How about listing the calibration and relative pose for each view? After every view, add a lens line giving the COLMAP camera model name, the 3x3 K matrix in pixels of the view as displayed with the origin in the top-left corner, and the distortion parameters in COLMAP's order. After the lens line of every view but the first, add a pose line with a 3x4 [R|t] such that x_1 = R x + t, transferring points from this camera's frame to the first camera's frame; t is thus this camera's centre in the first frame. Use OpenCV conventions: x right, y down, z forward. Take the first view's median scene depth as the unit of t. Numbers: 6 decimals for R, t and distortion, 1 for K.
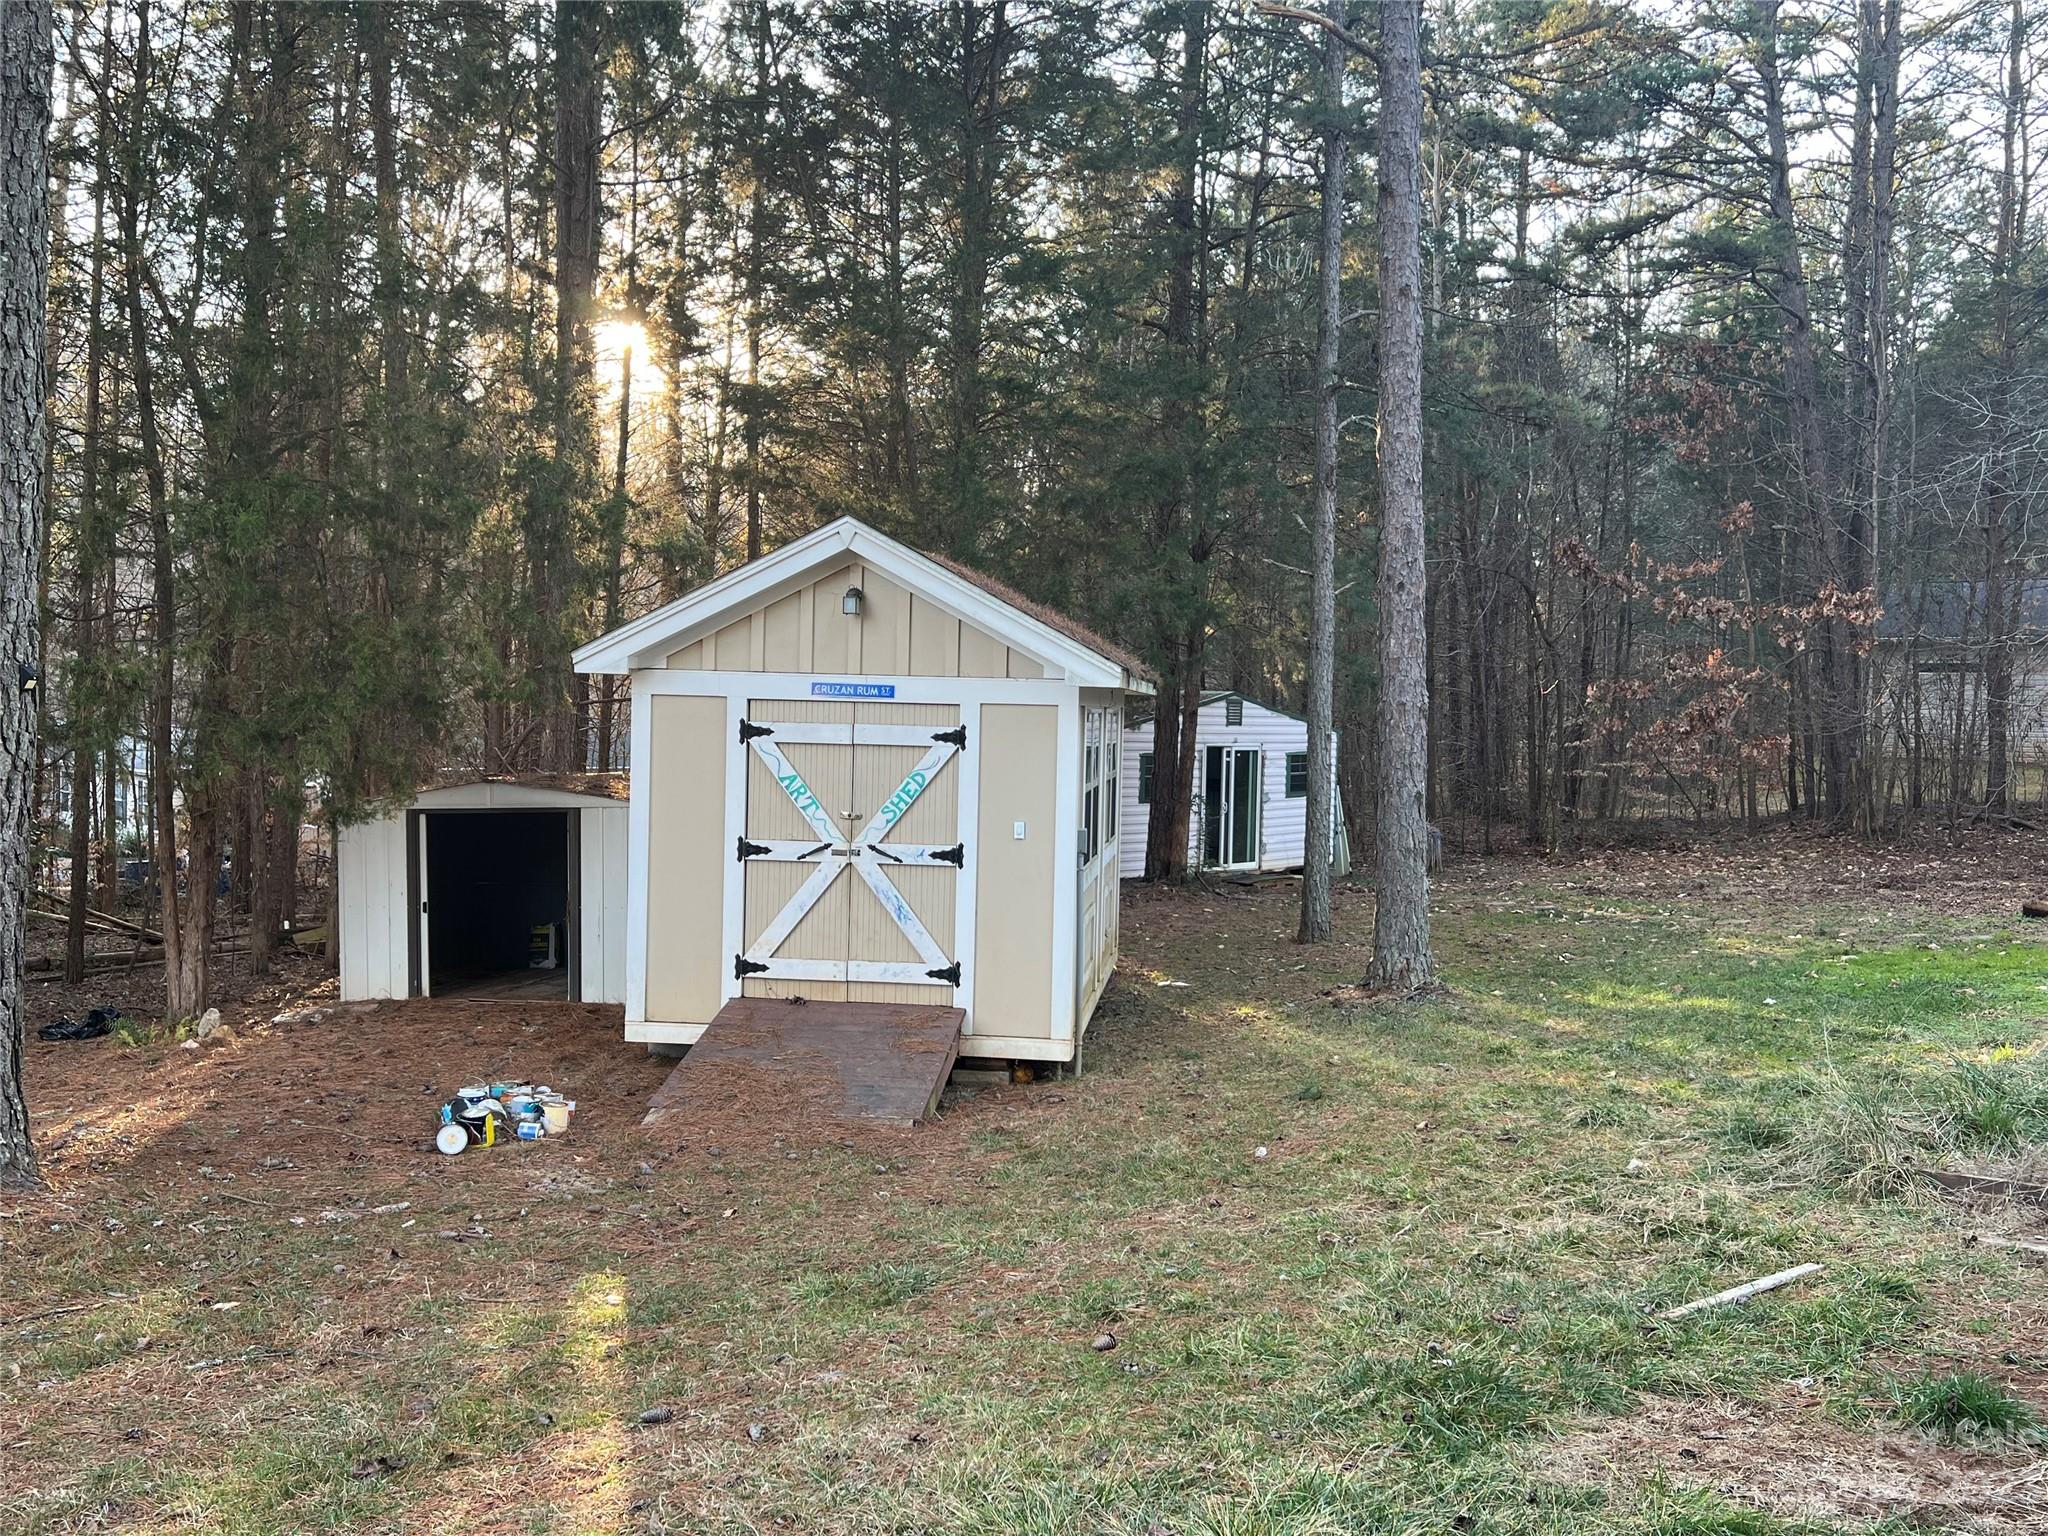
lens RADIAL K [[1726.8, 0, 1023.3], [0, 1726.8, 765.4], [0, 0, 1]] dist [0.018986, 0.000859]
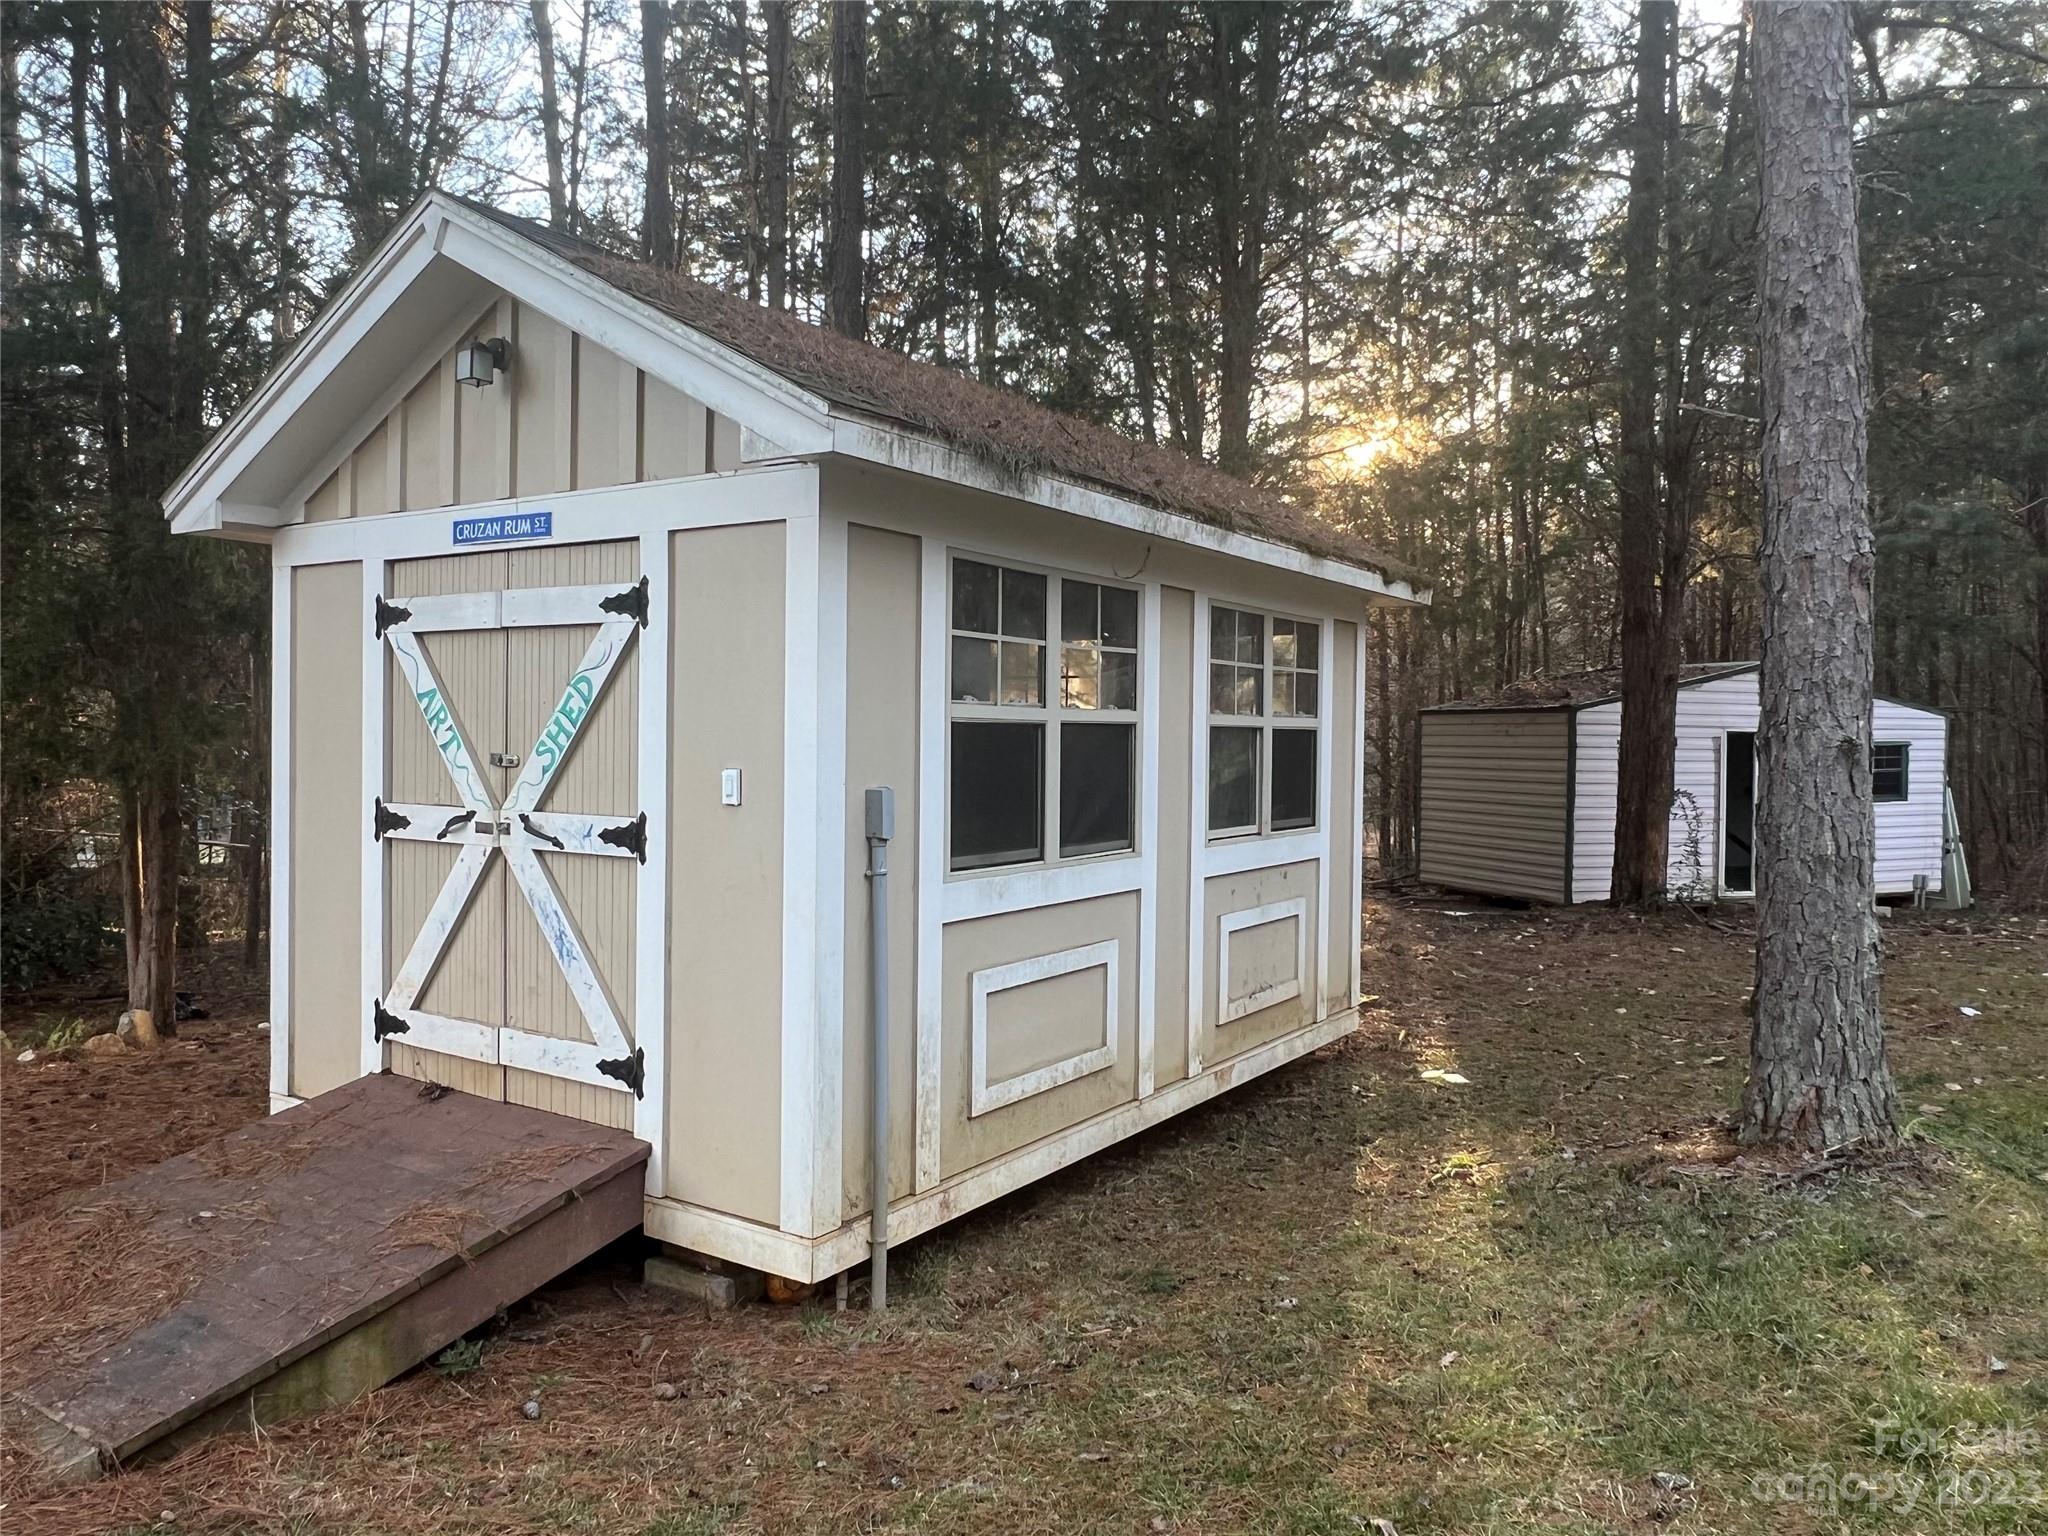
lens RADIAL K [[1434.7, 0, 1024.8], [0, 1434.7, 763.1], [0, 0, 1]] dist [-0.026982, -0.000088]
pose [[0.893010, -0.004235, -0.450017, 0.249255], [-0.005383, 0.999784, -0.020092, 0.038215], [0.450005, 0.020365, 0.892794, 0.673581]]
